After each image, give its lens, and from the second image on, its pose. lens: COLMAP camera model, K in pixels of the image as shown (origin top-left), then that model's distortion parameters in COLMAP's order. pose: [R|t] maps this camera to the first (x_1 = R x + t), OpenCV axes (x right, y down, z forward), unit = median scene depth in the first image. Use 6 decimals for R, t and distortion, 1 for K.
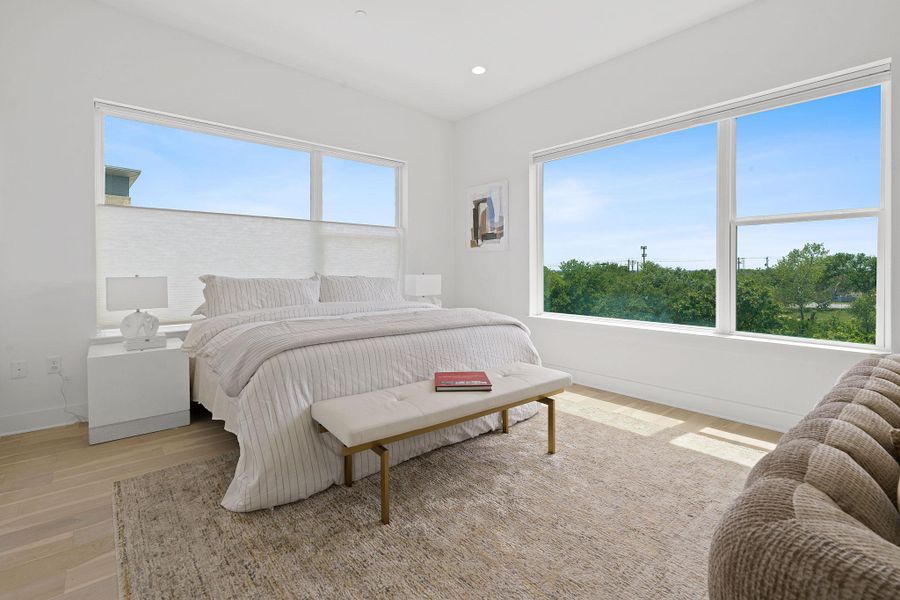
lens RADIAL K [[417.4, 0, 447.7], [0, 417.4, 274.2], [0, 0, 1]] dist [-0.003177, -0.000229]
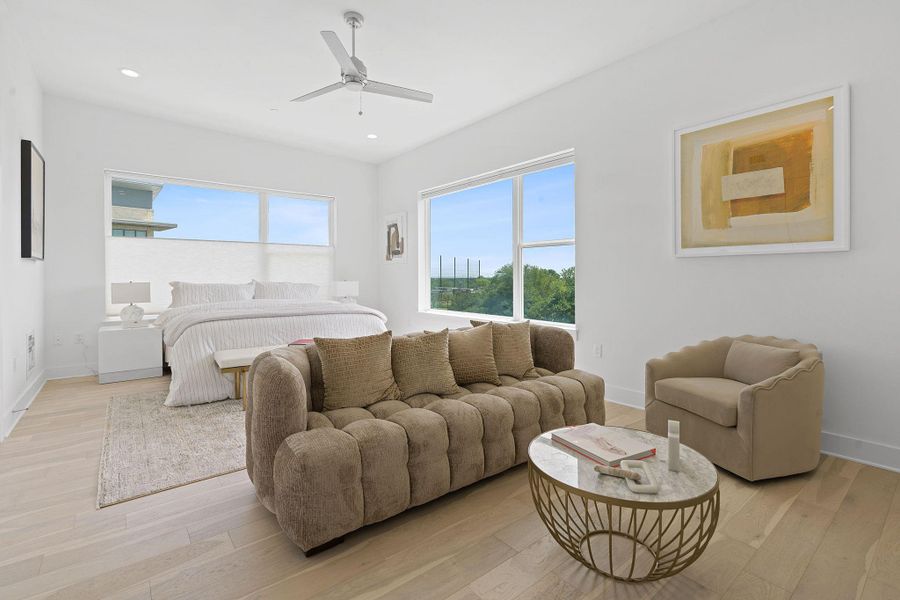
lens RADIAL K [[413.3, 0, 451.4], [0, 413.3, 282.7], [0, 0, 1]] dist [-0.000370, -0.000075]
pose [[0.999488, -0.000982, -0.031977, 0.452617], [0.001103, 0.999992, 0.003788, 0.001889], [0.031973, -0.003822, 0.999481, -0.455071]]
